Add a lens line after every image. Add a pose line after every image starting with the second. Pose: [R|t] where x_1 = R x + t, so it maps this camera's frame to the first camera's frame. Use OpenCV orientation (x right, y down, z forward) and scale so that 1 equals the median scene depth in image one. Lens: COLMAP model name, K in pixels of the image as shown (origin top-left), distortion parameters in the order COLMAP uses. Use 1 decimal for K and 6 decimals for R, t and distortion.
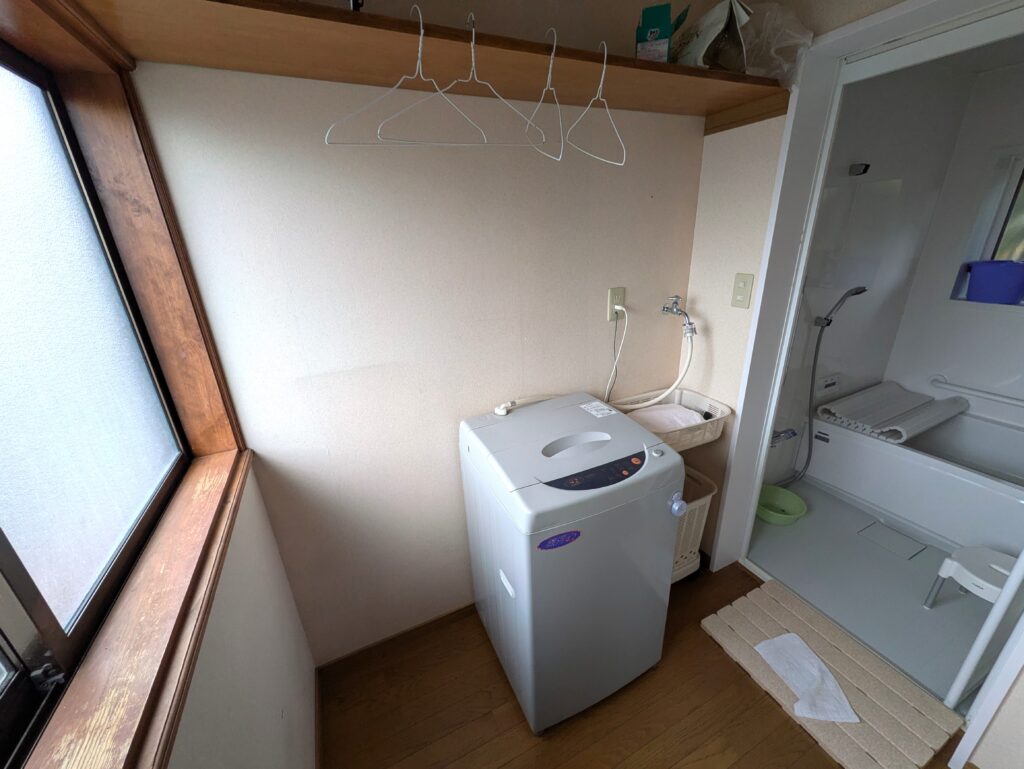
lens RADIAL K [[408.9, 0, 516.7], [0, 408.9, 389.1], [0, 0, 1]] dist [-0.000573, 0.000020]
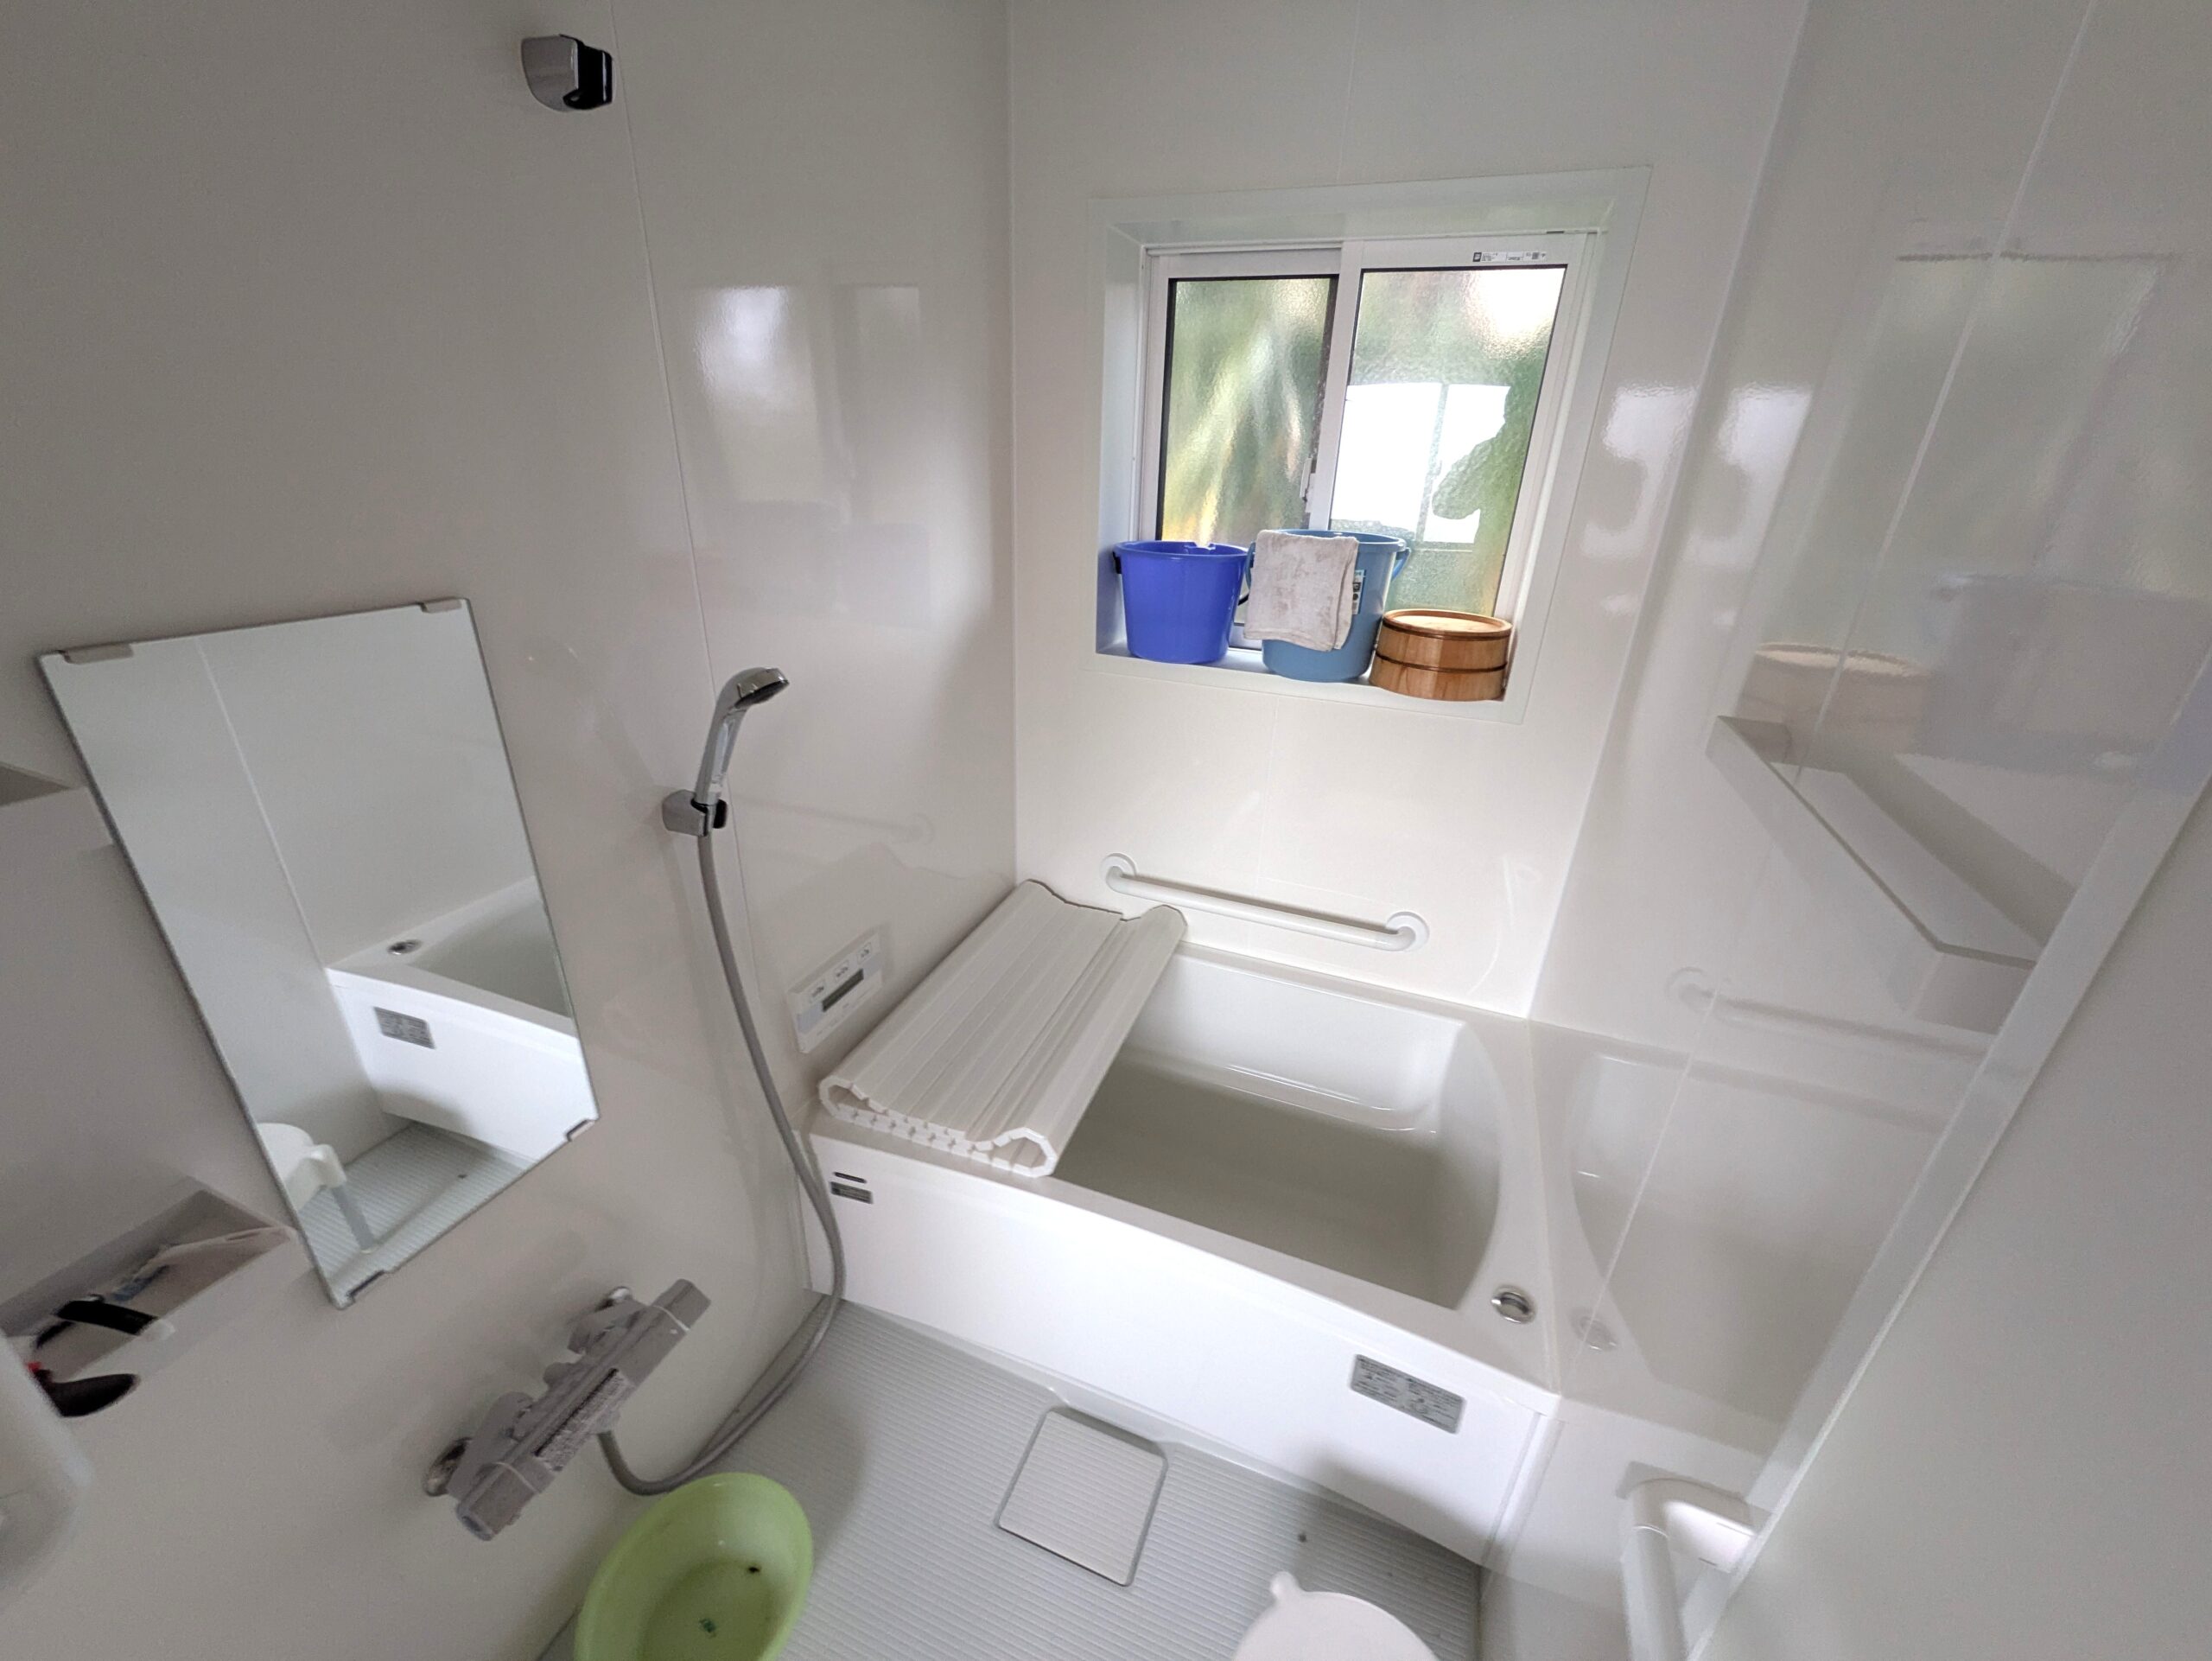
lens RADIAL K [[883.3, 0, 1116.3], [0, 883.3, 840.5], [0, 0, 1]] dist [-0.000573, 0.000020]
pose [[0.728019, -0.221718, 0.648714, 0.540675], [0.195260, 0.974126, 0.113806, -0.145934], [-0.657162, 0.043815, 0.752475, 0.418833]]
